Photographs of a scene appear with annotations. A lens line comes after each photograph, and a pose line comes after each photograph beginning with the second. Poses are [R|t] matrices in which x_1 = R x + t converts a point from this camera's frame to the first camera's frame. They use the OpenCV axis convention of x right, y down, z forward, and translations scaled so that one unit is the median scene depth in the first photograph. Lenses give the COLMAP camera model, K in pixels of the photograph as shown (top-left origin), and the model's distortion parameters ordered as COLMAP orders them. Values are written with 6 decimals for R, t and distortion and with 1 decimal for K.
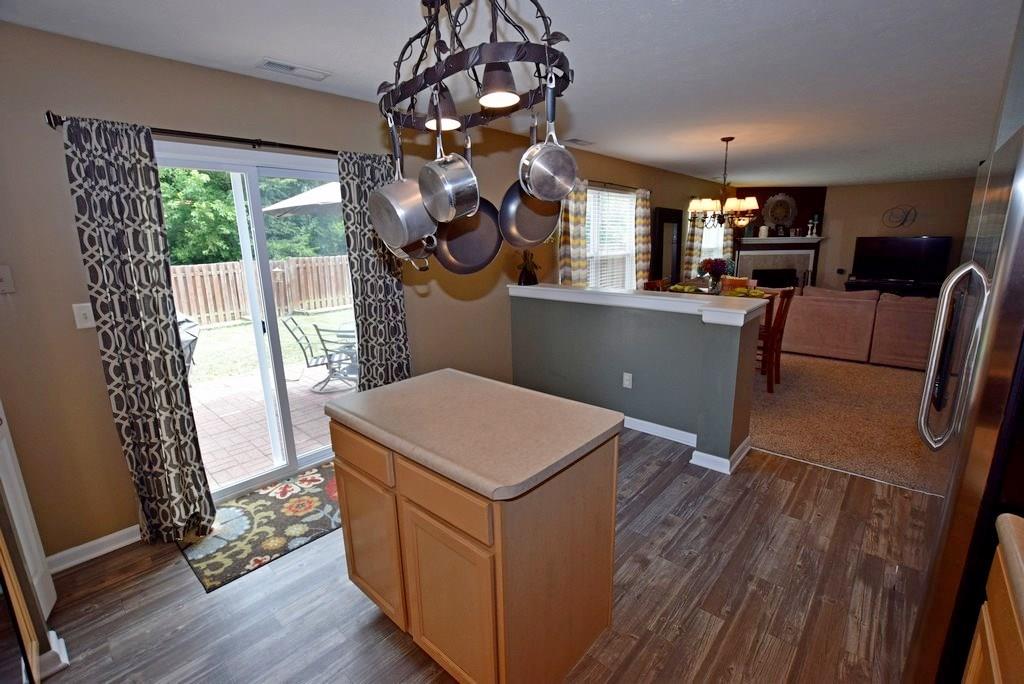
lens RADIAL K [[449.1, 0, 513.2], [0, 449.1, 340.4], [0, 0, 1]] dist [-0.029186, 0.001921]
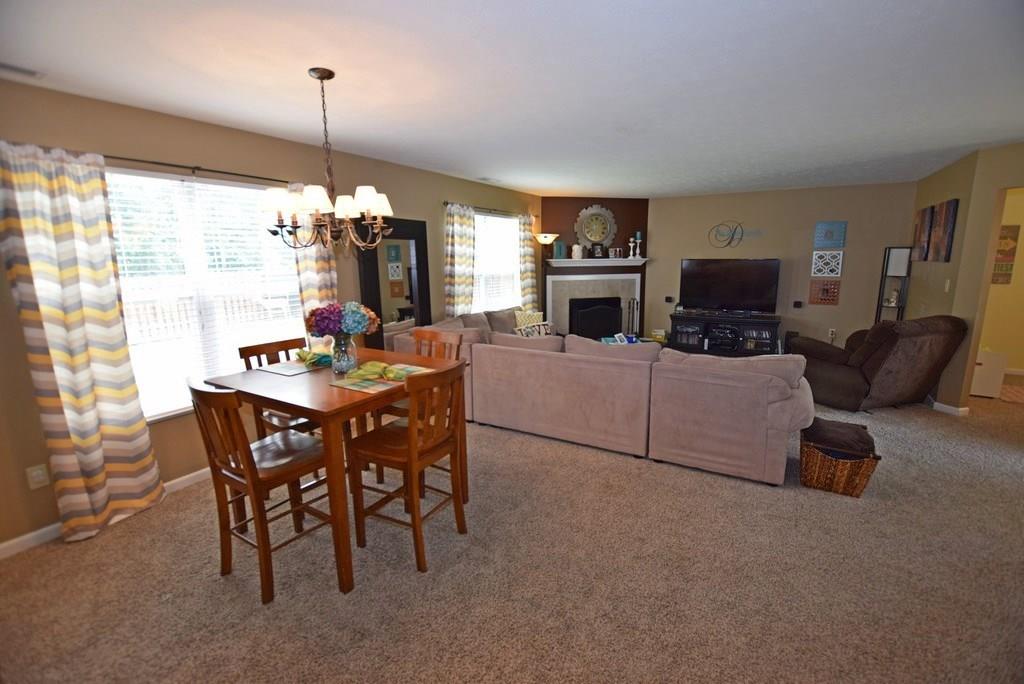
lens RADIAL K [[449.1, 0, 514.0], [0, 449.1, 343.4], [0, 0, 1]] dist [-0.029186, 0.001921]
pose [[0.980762, -0.029088, 0.193026, 0.289630], [0.035149, 0.998988, -0.028051, -0.060337], [-0.192015, 0.034296, 0.980793, 0.231661]]
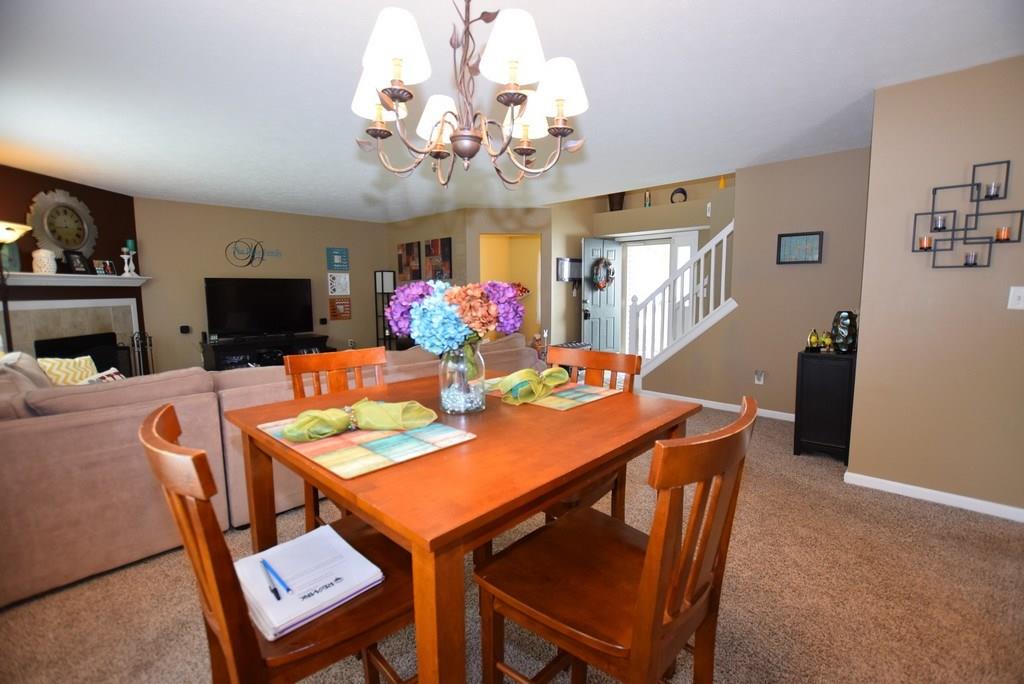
lens RADIAL K [[449.1, 0, 515.2], [0, 449.1, 341.0], [0, 0, 1]] dist [-0.029186, 0.001921]
pose [[0.016125, -0.093456, 0.995493, 0.095082], [0.225769, 0.970250, 0.087429, -0.086944], [-0.974048, 0.223341, 0.036745, 0.504037]]
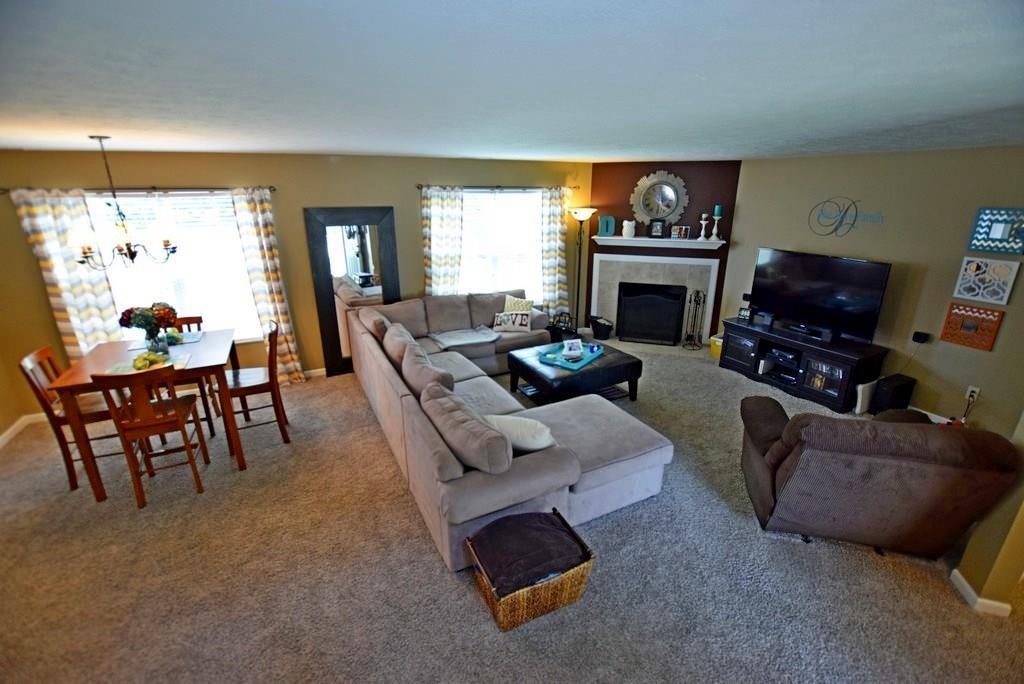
lens RADIAL K [[449.1, 0, 517.1], [0, 449.1, 341.9], [0, 0, 1]] dist [-0.029186, 0.001921]
pose [[0.933564, 0.132619, -0.332972, 0.654362], [-0.096122, 0.987633, 0.123861, -0.140980], [0.345280, -0.083626, 0.934766, 0.280613]]
